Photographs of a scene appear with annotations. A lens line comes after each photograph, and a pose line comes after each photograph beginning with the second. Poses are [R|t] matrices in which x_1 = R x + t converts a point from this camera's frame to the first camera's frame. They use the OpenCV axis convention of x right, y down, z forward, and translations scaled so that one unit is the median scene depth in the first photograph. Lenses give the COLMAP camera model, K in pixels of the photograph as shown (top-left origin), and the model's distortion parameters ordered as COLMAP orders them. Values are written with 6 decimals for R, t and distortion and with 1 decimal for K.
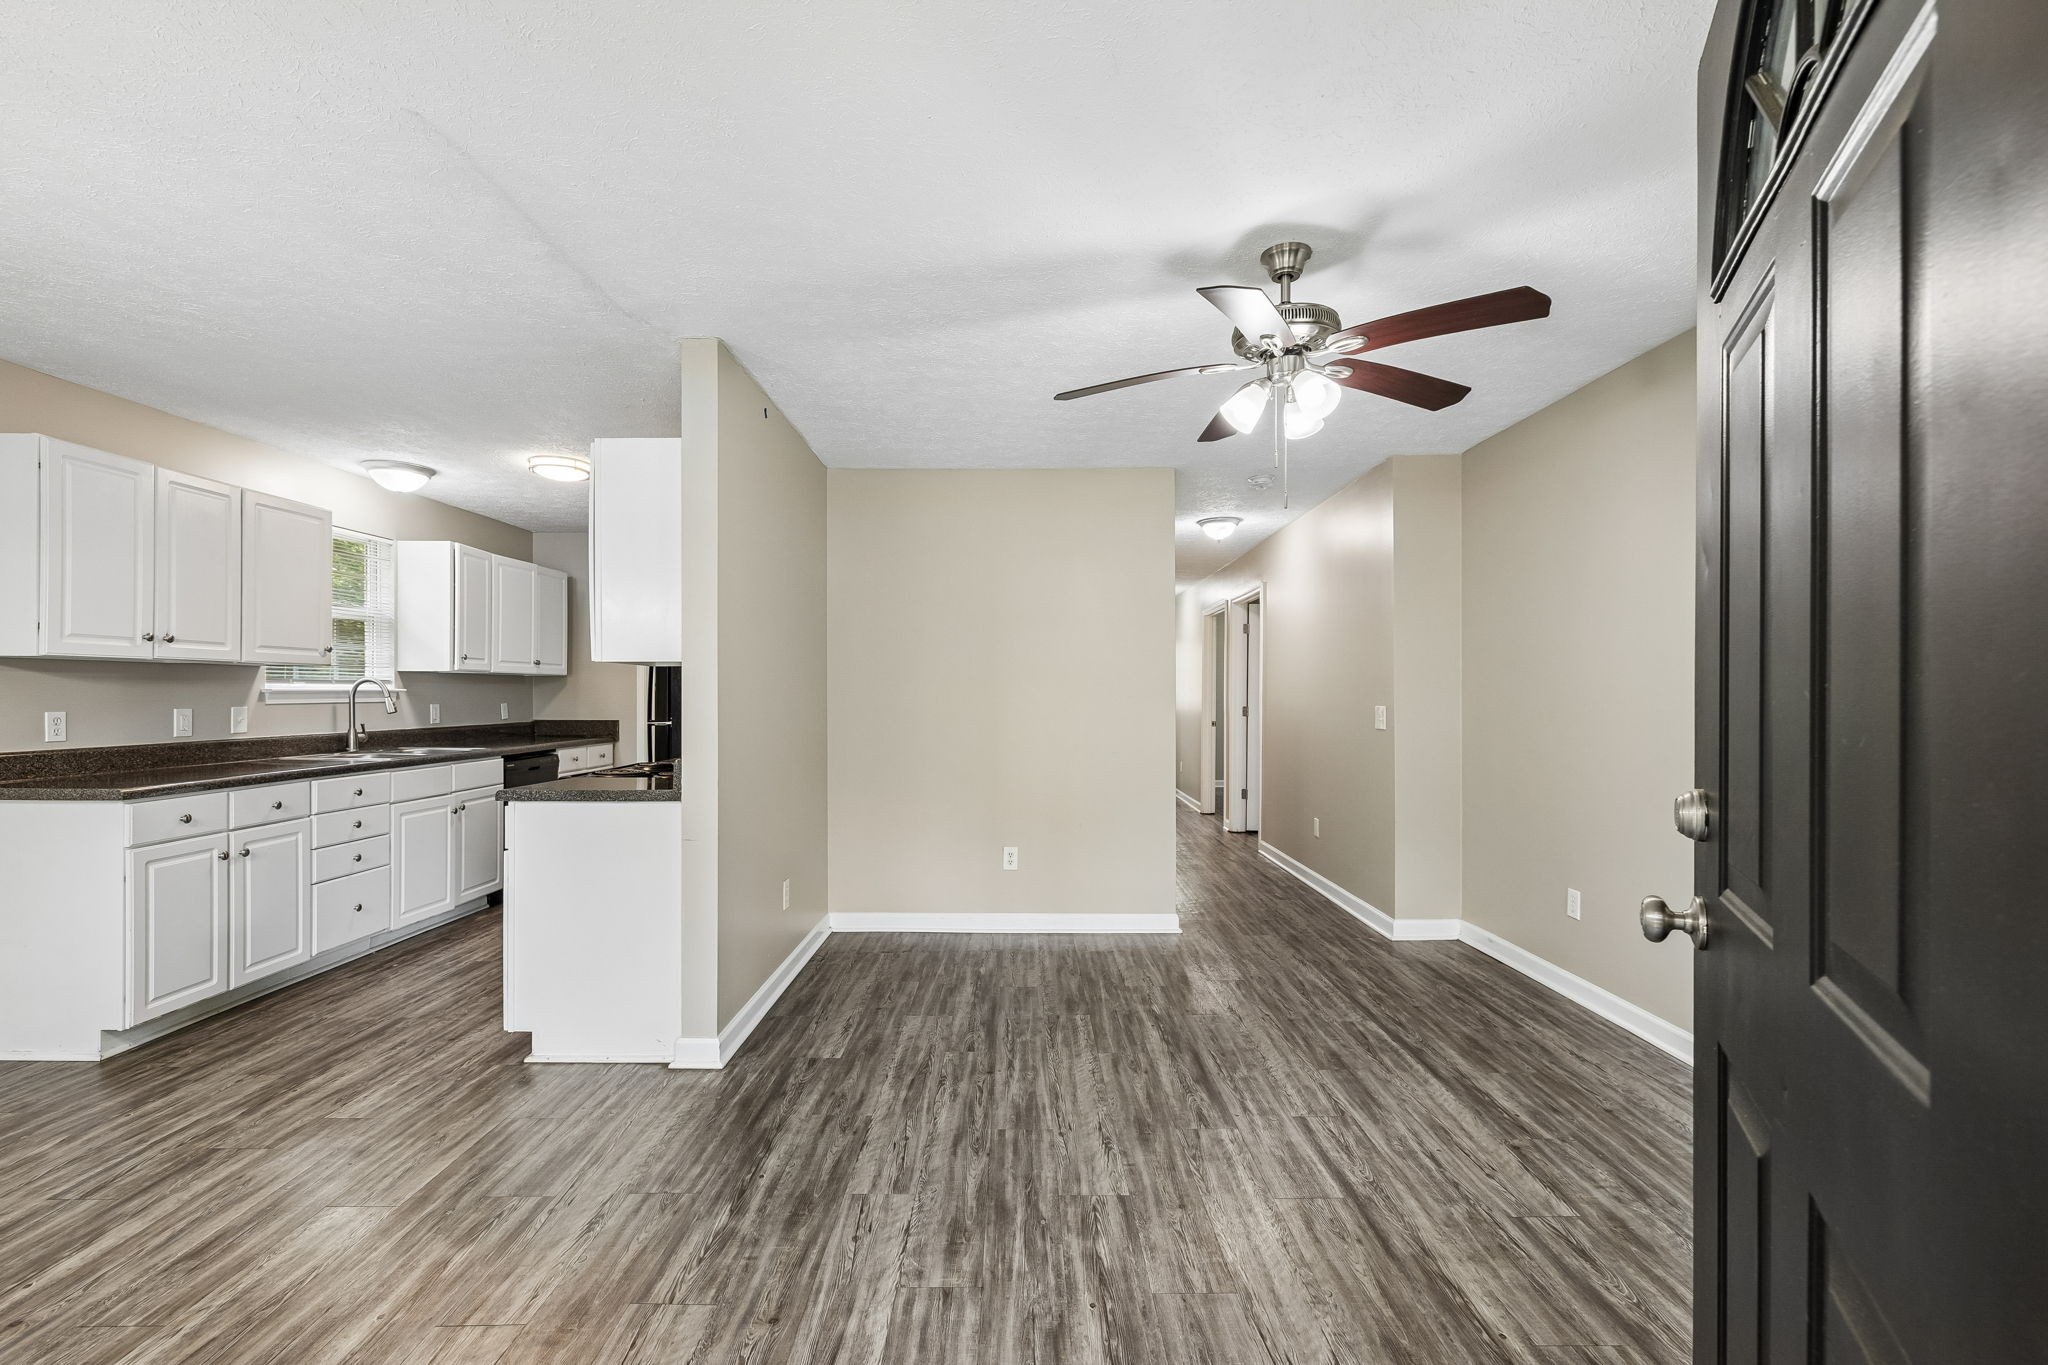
lens RADIAL K [[873.8, 0, 1023.2], [0, 873.8, 690.8], [0, 0, 1]] dist [0.001253, 0.000136]
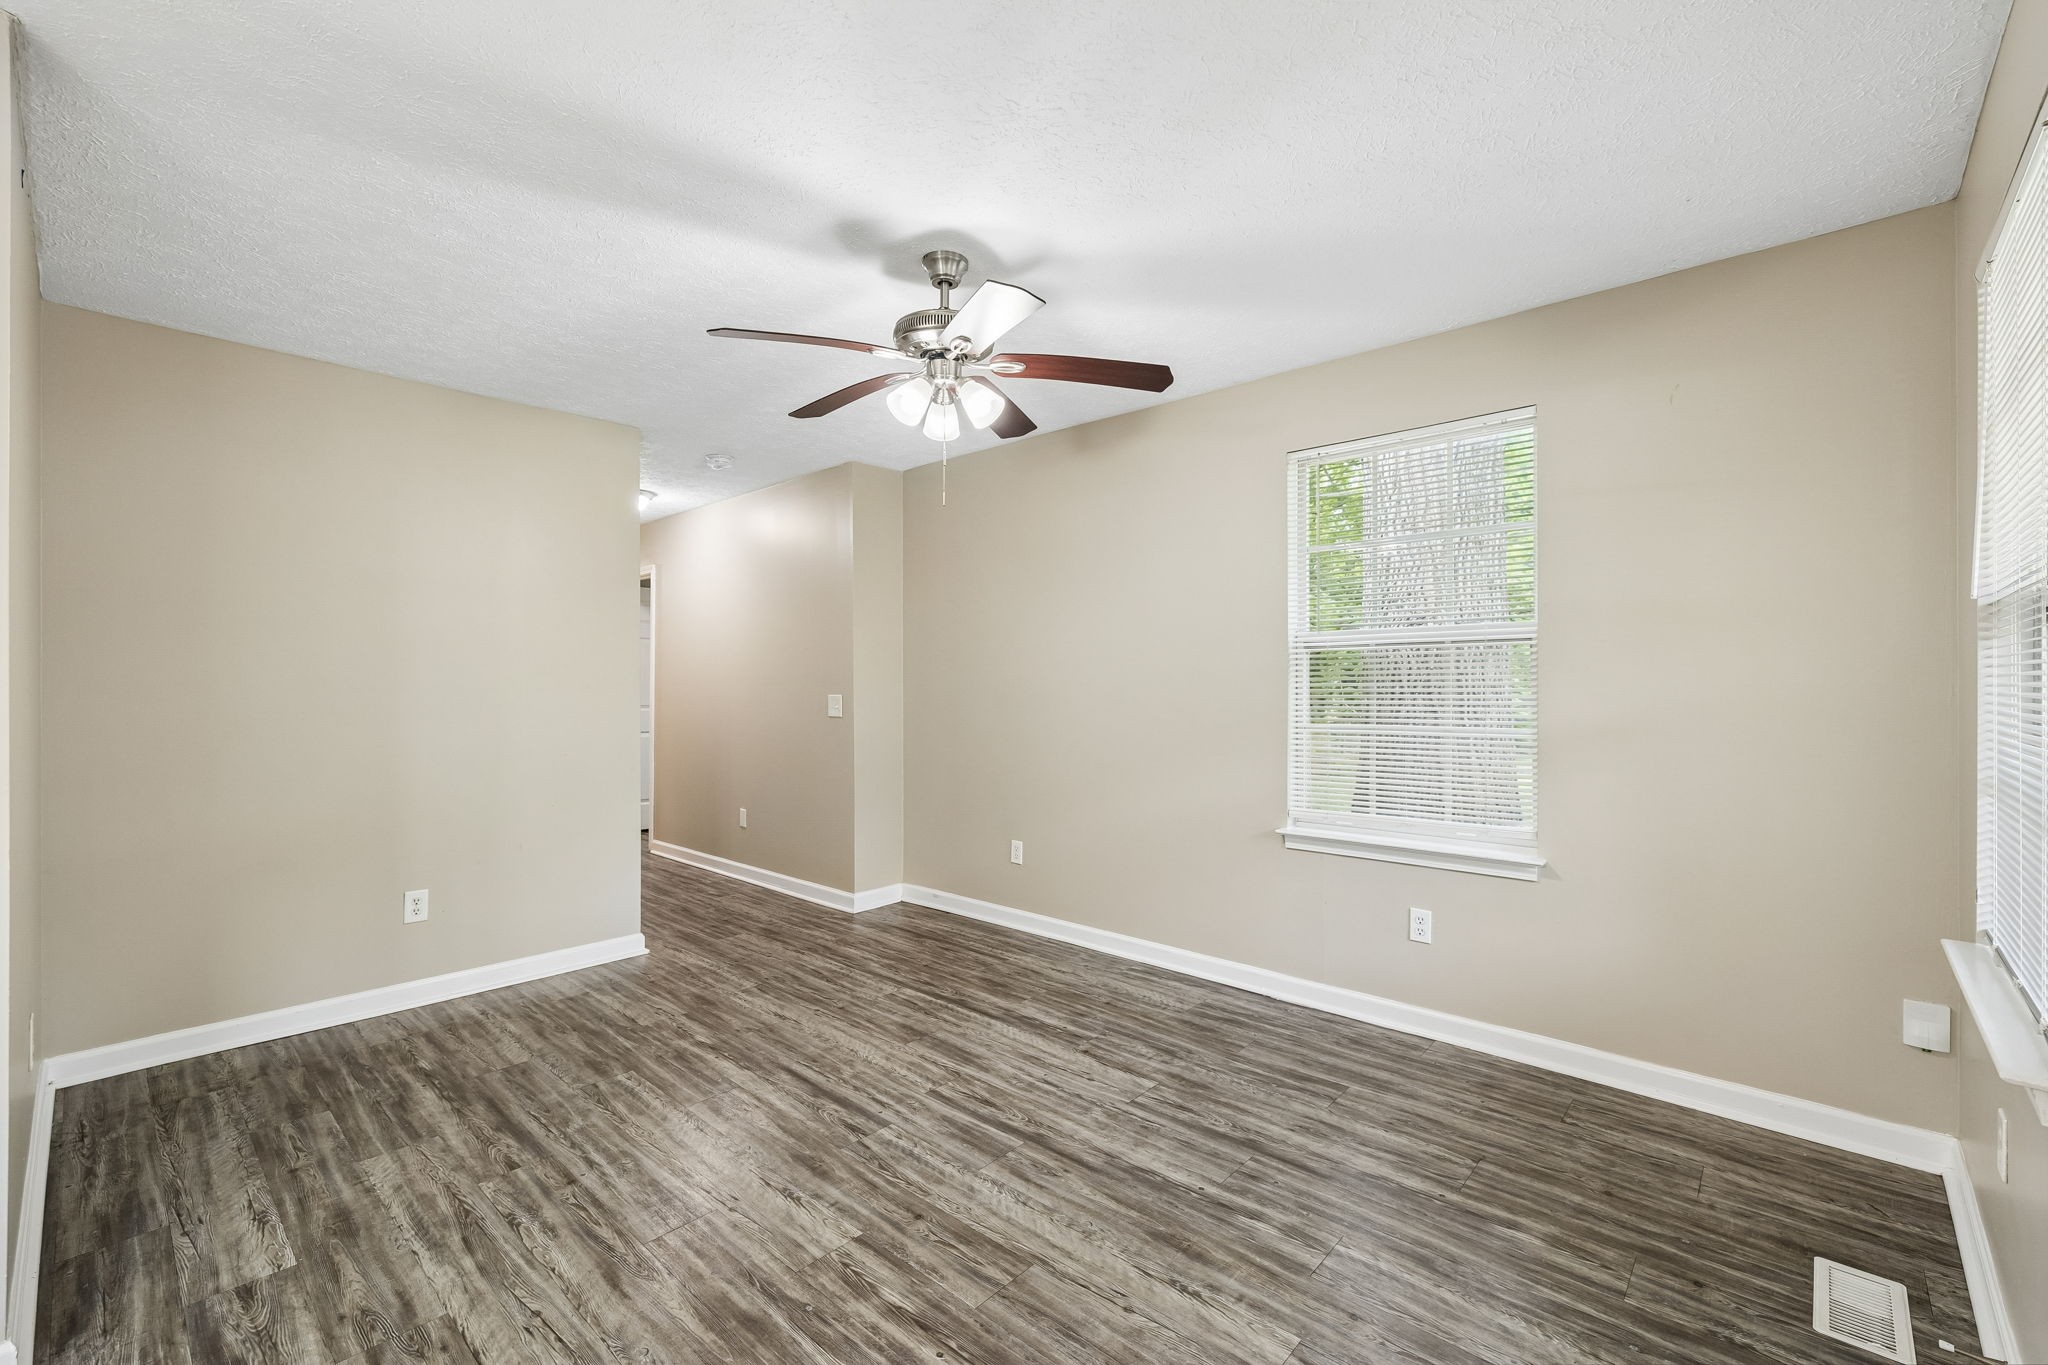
lens RADIAL K [[859.1, 0, 1024.0], [0, 859.1, 682.5], [0, 0, 1]] dist [-0.001725, 0.000395]
pose [[0.674018, -0.000997, 0.738715, -0.296303], [-0.002986, 0.999987, 0.004073, -0.003626], [-0.738709, -0.004951, 0.674006, 0.186691]]
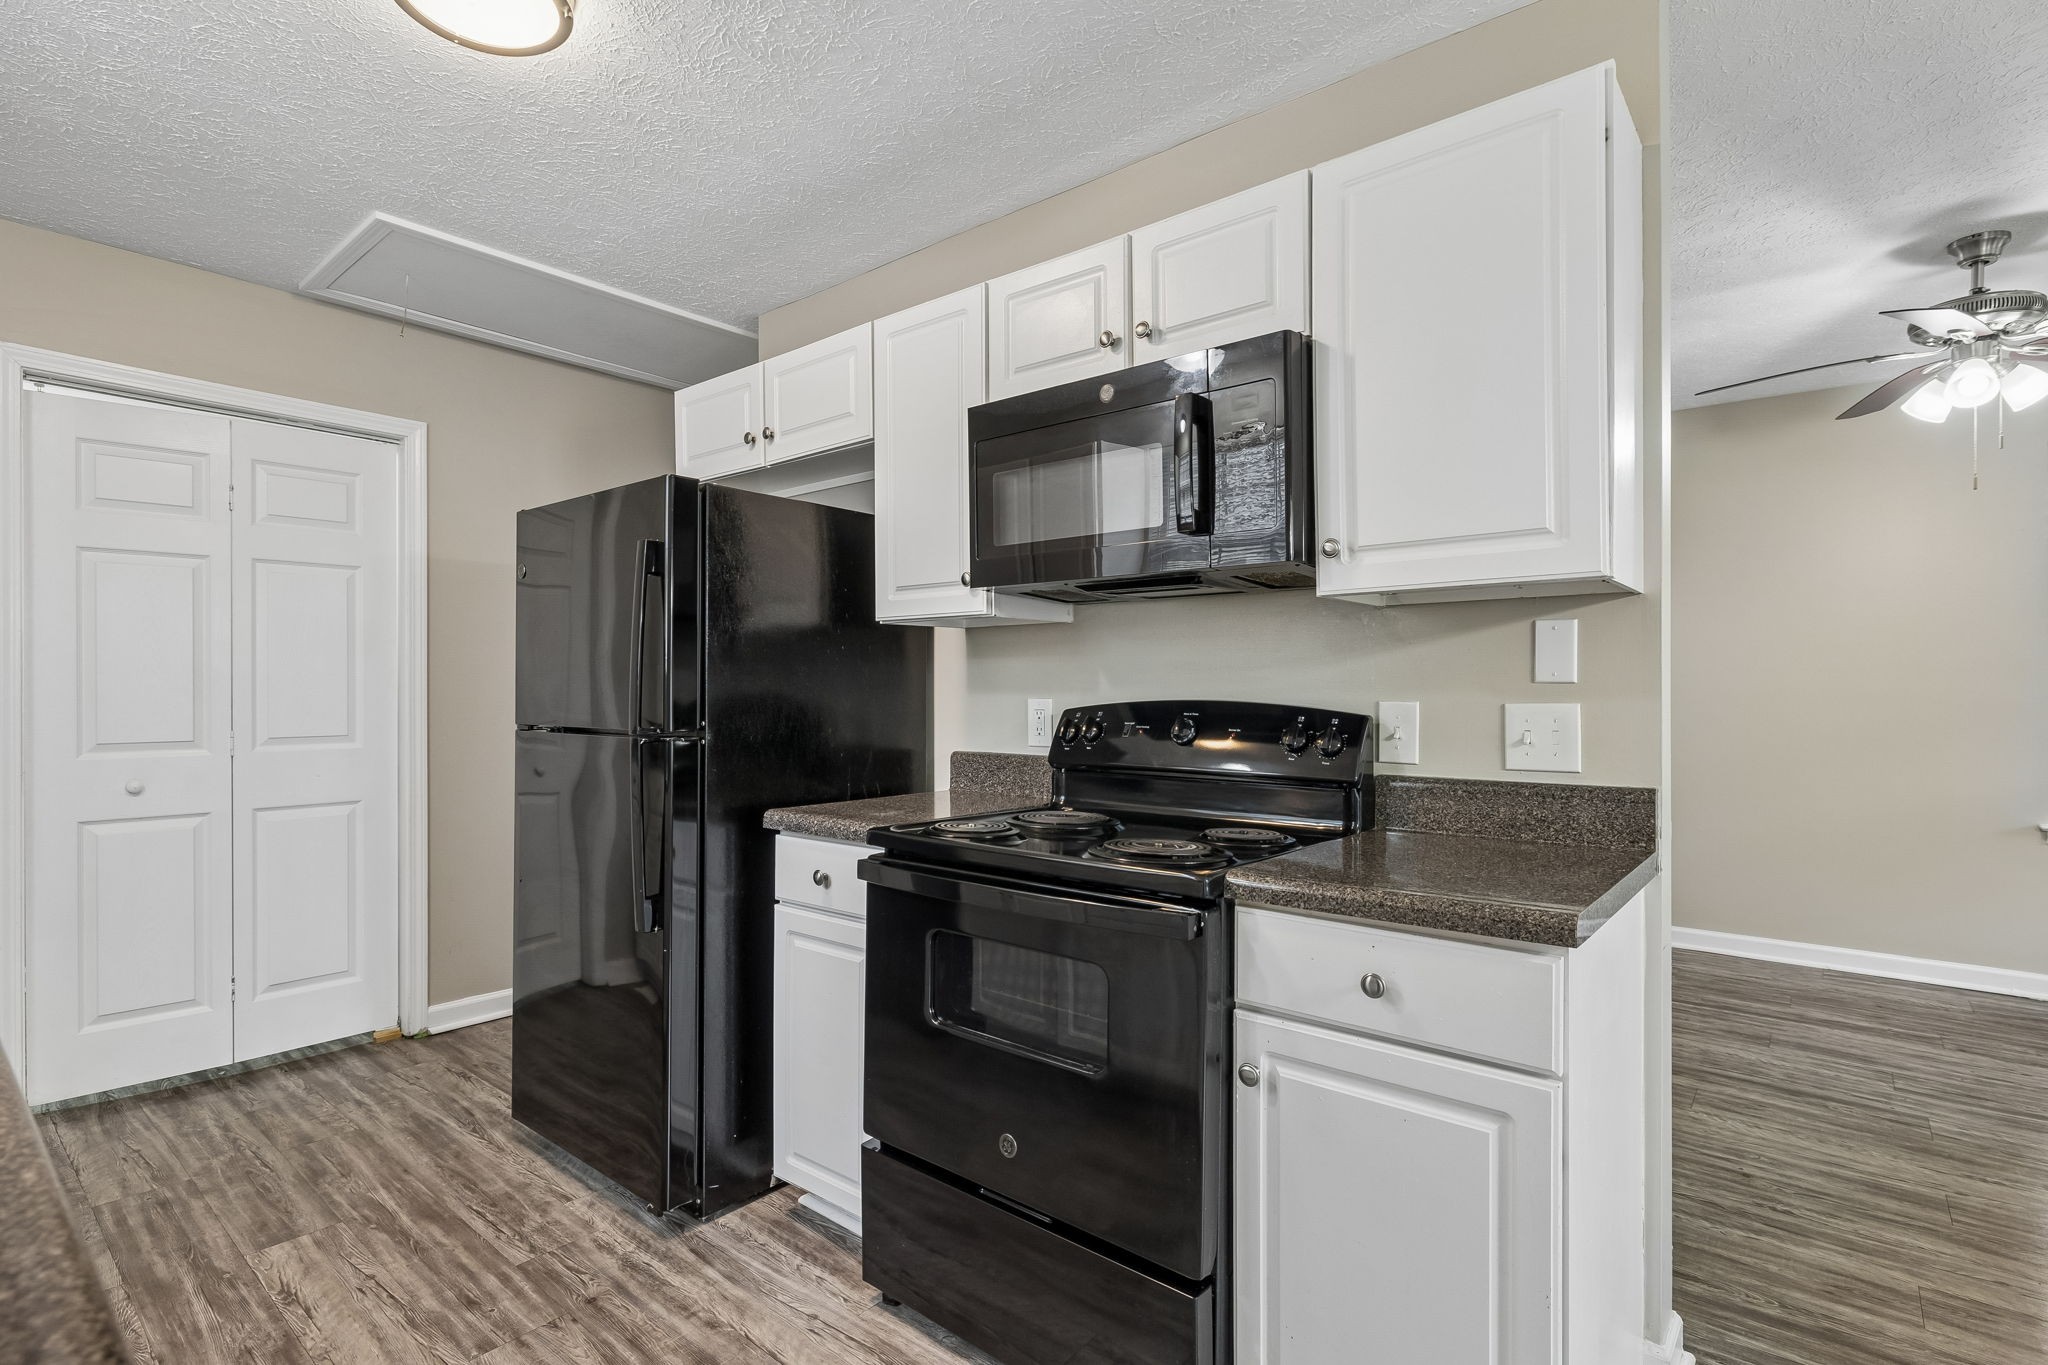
lens RADIAL K [[996.3, 0, 1042.8], [0, 996.3, 690.6], [0, 0, 1]] dist [0.017756, 0.000070]
pose [[0.614646, -0.001496, 0.788801, -0.993579], [-0.002423, 0.999990, 0.003785, 0.018101], [-0.788799, -0.004238, 0.614637, 0.862824]]
